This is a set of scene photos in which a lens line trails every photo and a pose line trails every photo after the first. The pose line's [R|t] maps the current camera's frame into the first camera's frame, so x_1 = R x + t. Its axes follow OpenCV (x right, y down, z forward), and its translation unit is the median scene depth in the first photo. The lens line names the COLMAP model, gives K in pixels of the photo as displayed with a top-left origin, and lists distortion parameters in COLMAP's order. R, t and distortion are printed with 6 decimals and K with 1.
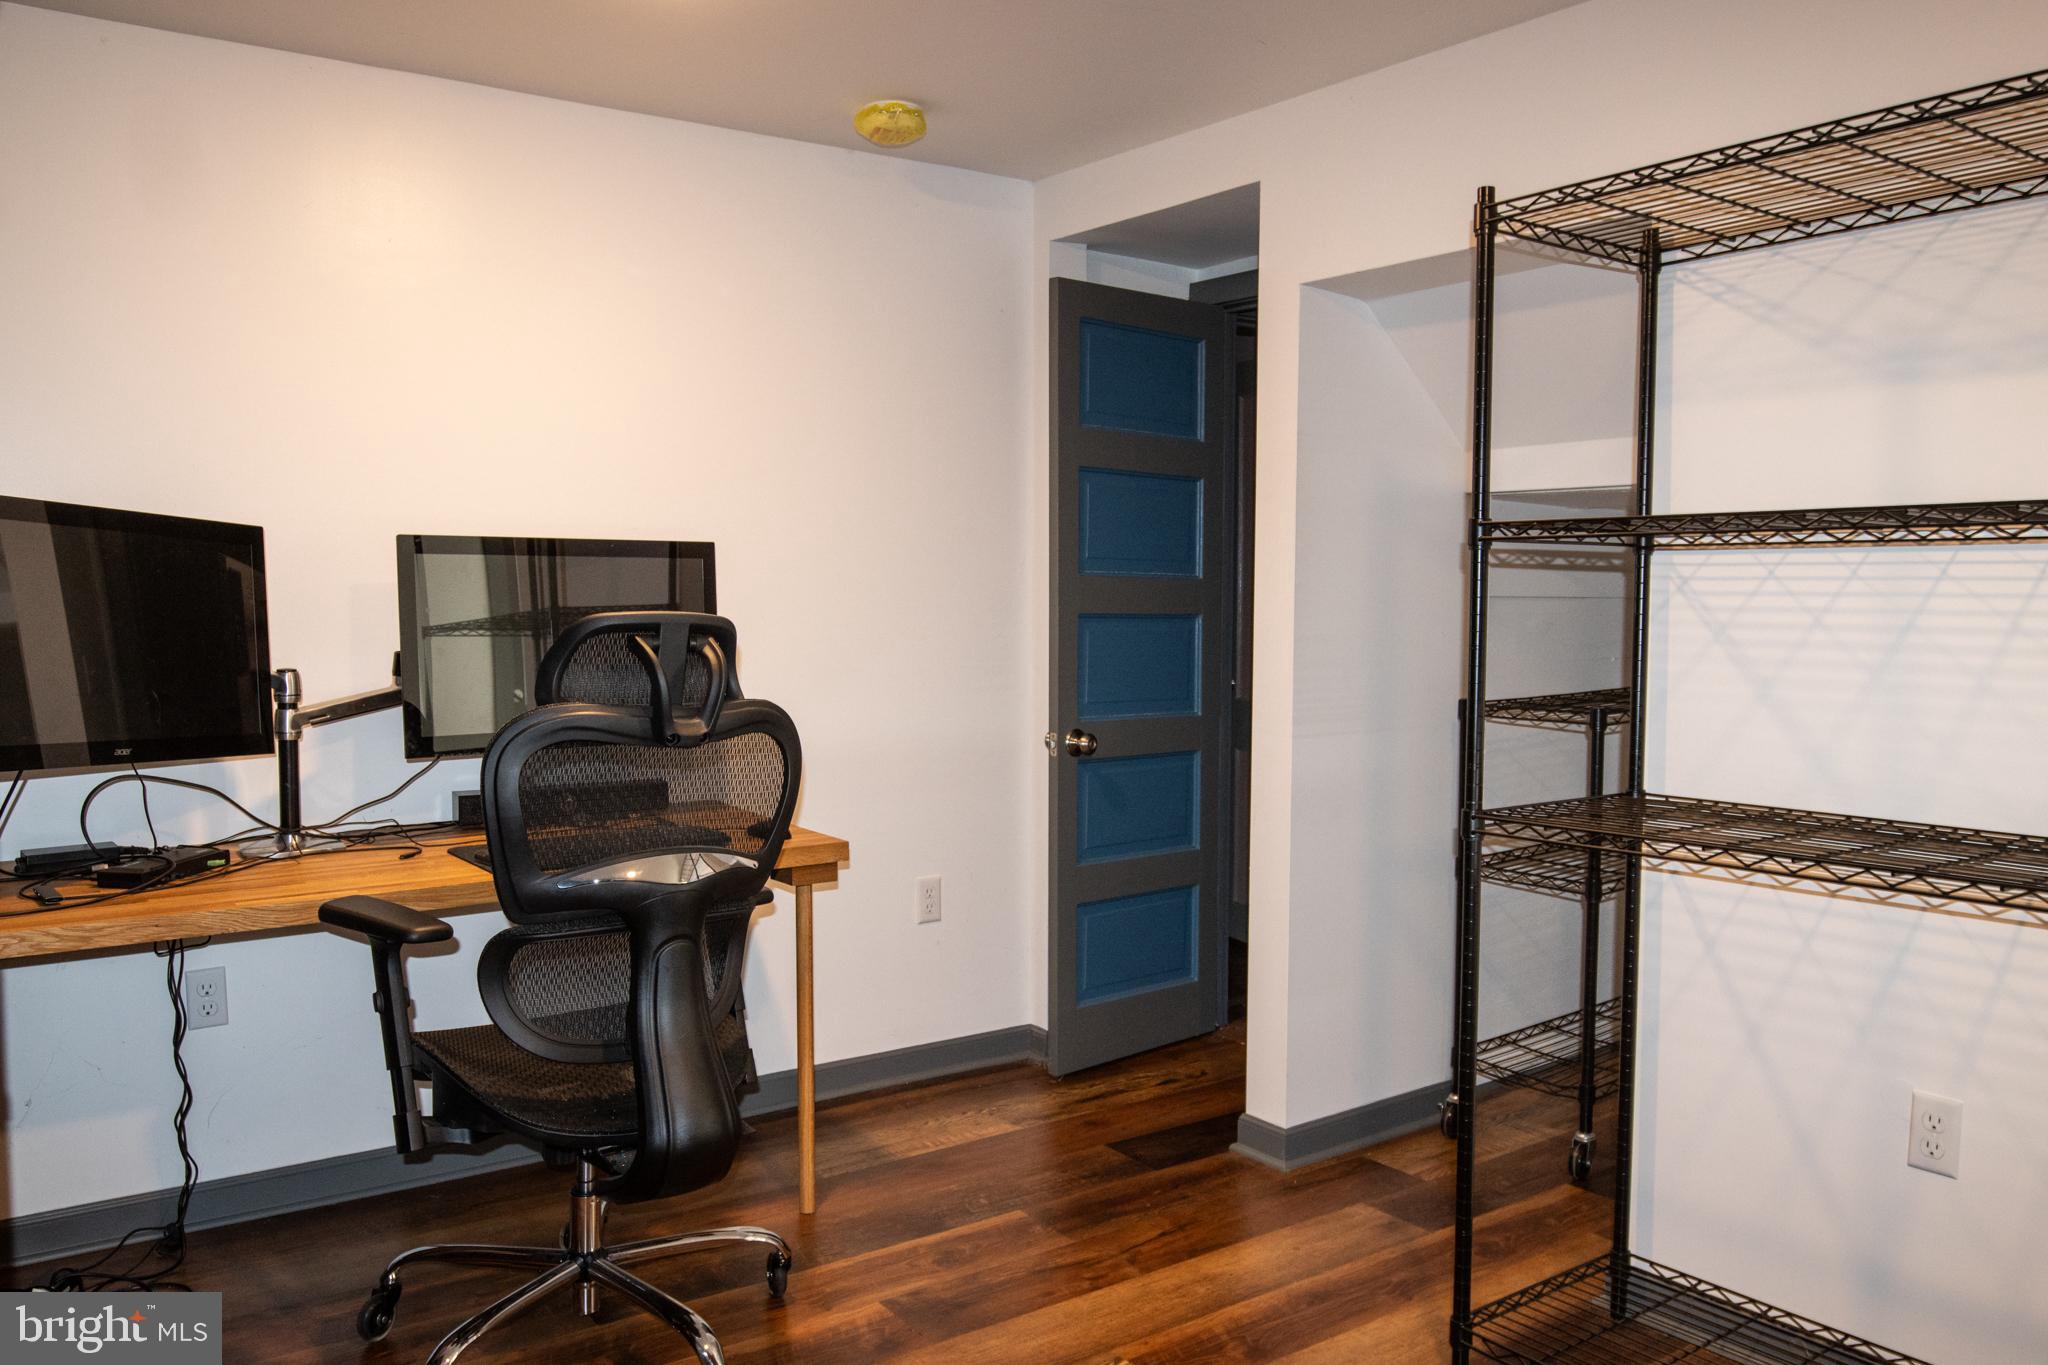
lens RADIAL K [[1526.6, 0, 1029.2], [0, 1526.6, 696.3], [0, 0, 1]] dist [-0.036335, -0.001328]
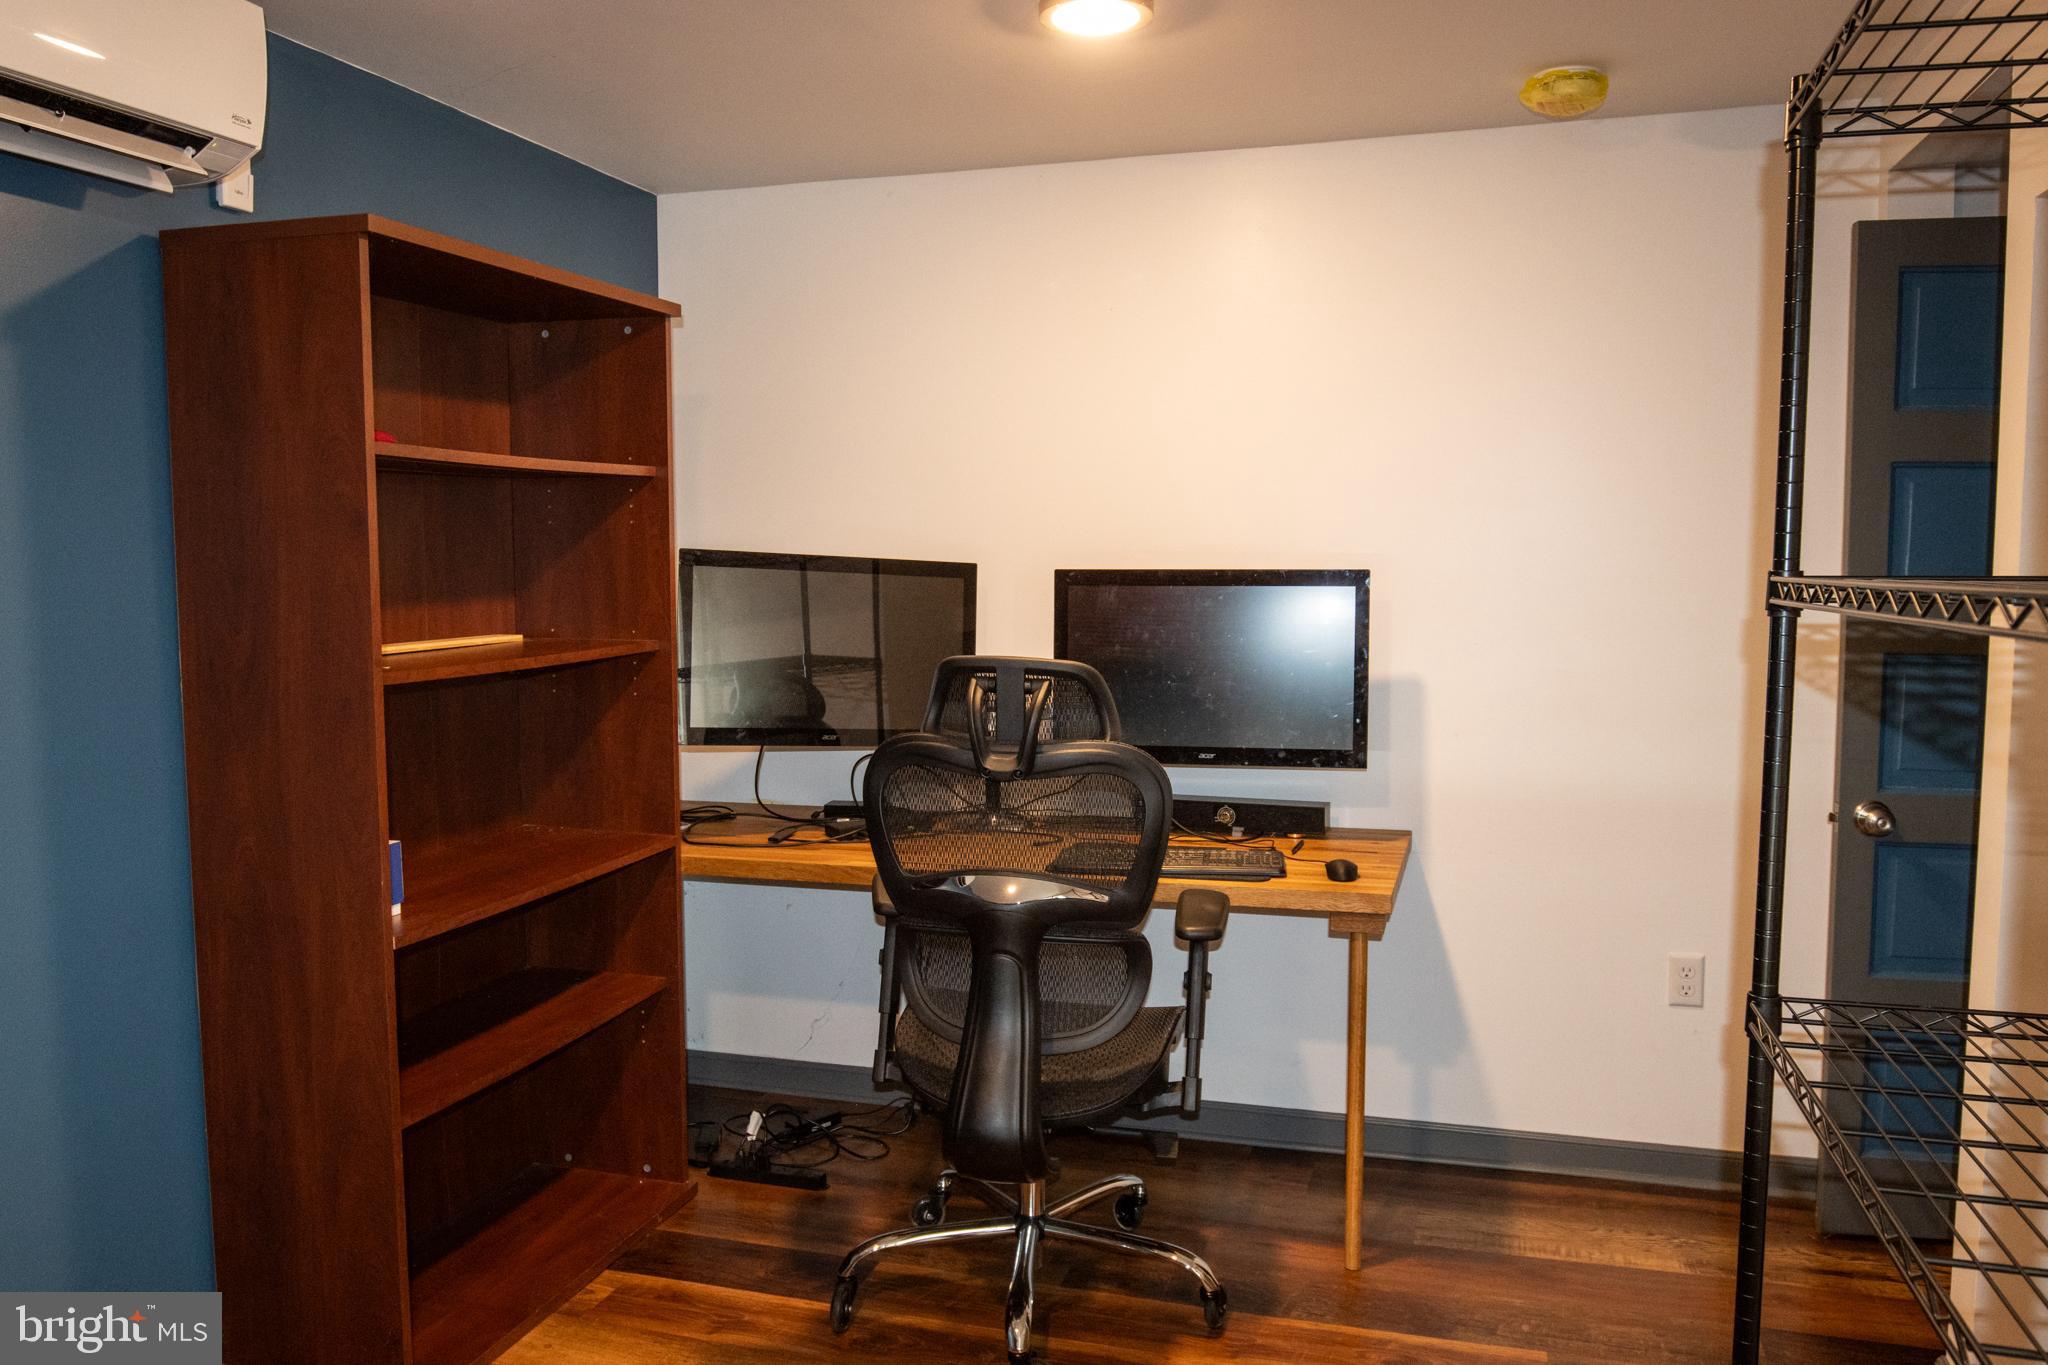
lens RADIAL K [[1526.6, 0, 1029.2], [0, 1526.6, 696.3], [0, 0, 1]] dist [-0.036335, -0.001328]
pose [[0.617708, 0.066536, -0.783588, 0.426400], [-0.052160, 0.997687, 0.043598, -0.050634], [0.784676, 0.013941, 0.619749, 0.219773]]
